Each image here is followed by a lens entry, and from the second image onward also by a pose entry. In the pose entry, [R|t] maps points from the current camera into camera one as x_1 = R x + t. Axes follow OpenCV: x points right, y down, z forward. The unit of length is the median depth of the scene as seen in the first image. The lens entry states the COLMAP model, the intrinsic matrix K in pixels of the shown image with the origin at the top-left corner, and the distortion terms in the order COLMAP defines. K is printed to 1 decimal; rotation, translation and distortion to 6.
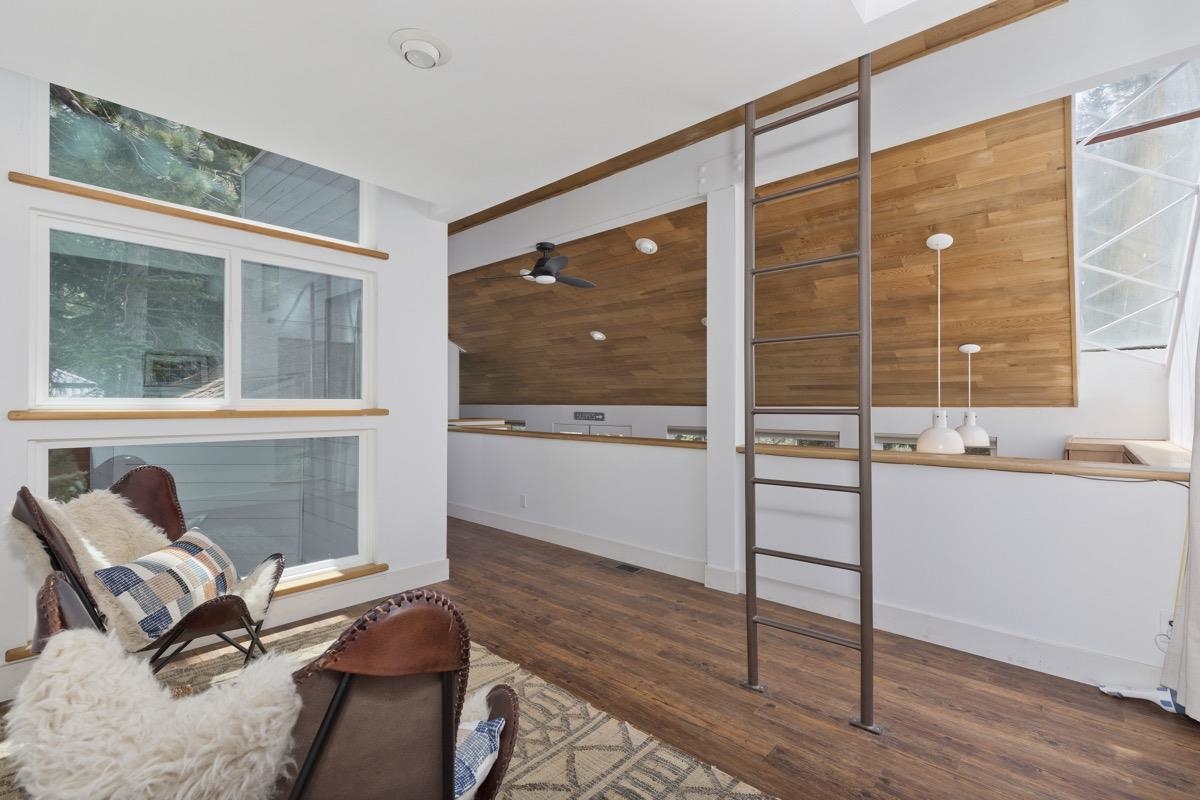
lens RADIAL K [[537.0, 0, 602.0], [0, 537.0, 401.0], [0, 0, 1]] dist [0.010946, -0.001274]
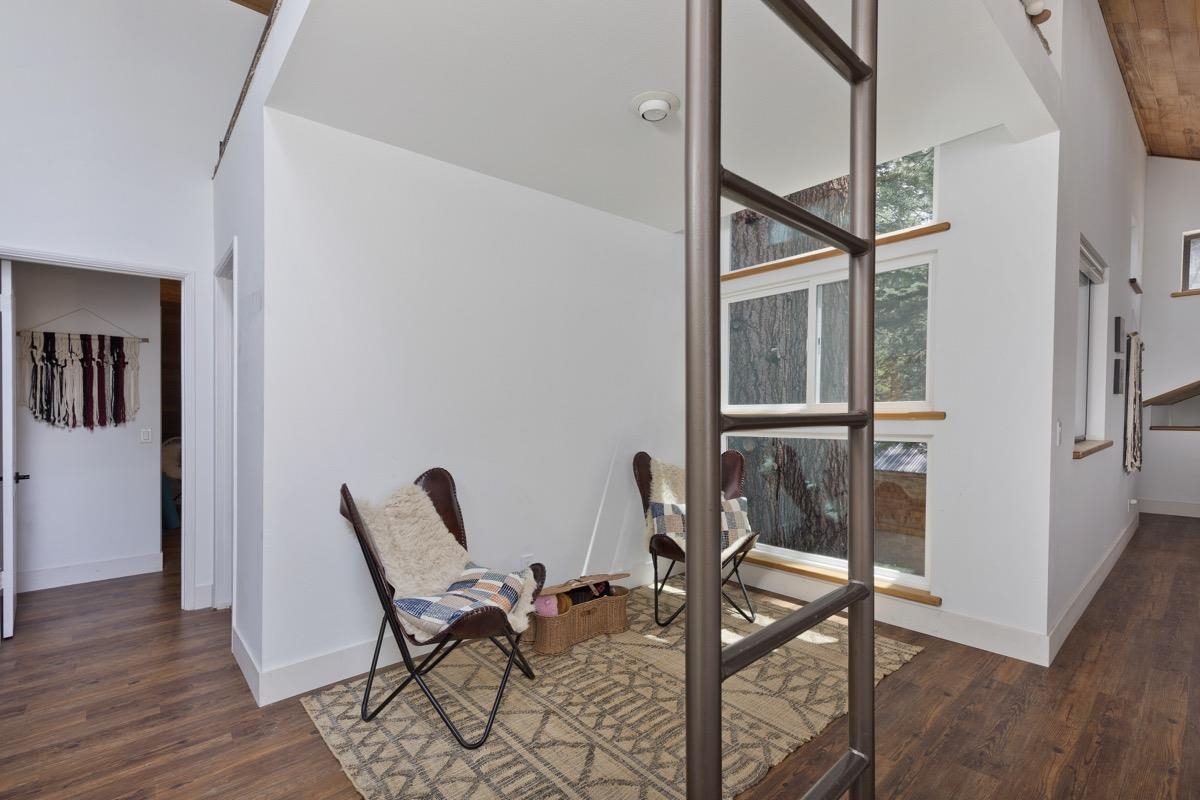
lens RADIAL K [[537.0, 0, 606.0], [0, 537.0, 405.7], [0, 0, 1]] dist [0.010946, -0.001274]
pose [[-0.107903, -0.010465, -0.994106, 0.814833], [0.021128, 0.999695, -0.012817, 0.008226], [0.993937, -0.022387, -0.107649, 0.979337]]
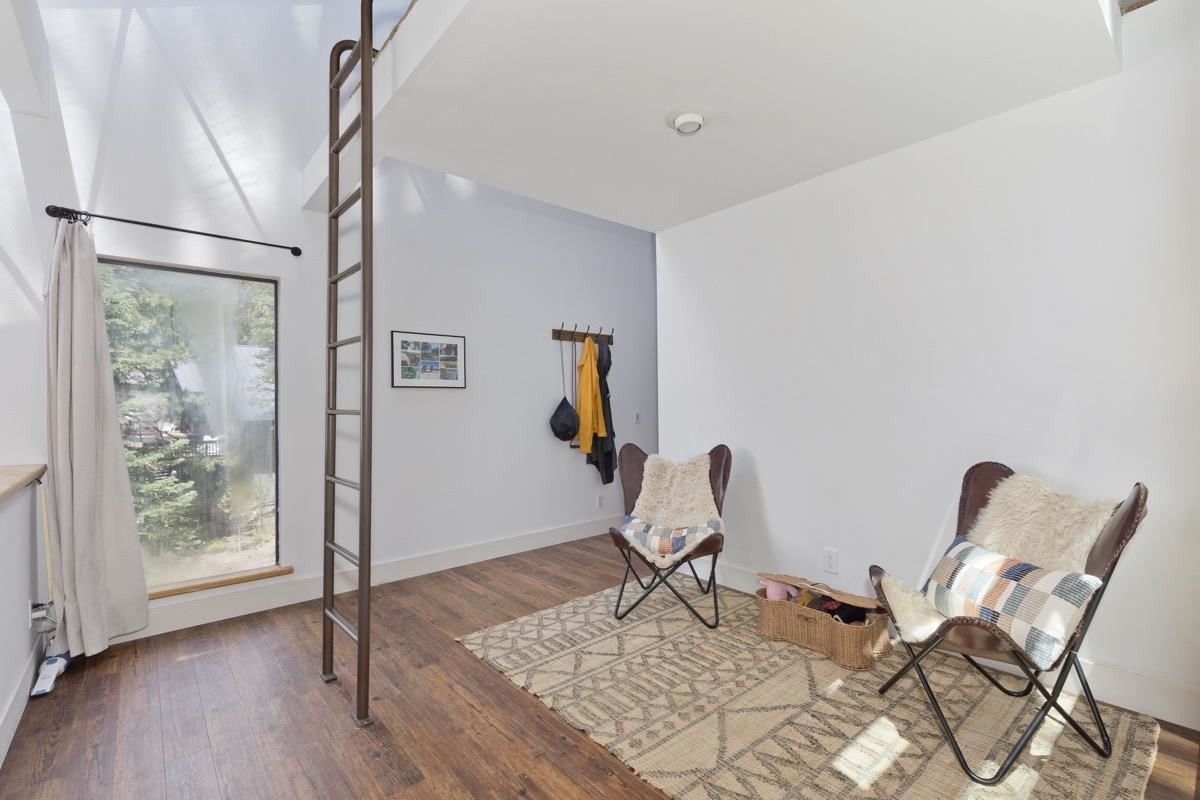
lens RADIAL K [[537.0, 0, 606.4], [0, 537.0, 400.4], [0, 0, 1]] dist [0.010946, -0.001274]
pose [[-0.992899, 0.017318, 0.117691, -0.269890], [0.015861, 0.999786, -0.013306, 0.018800], [-0.117896, -0.011344, -0.992961, 2.105029]]
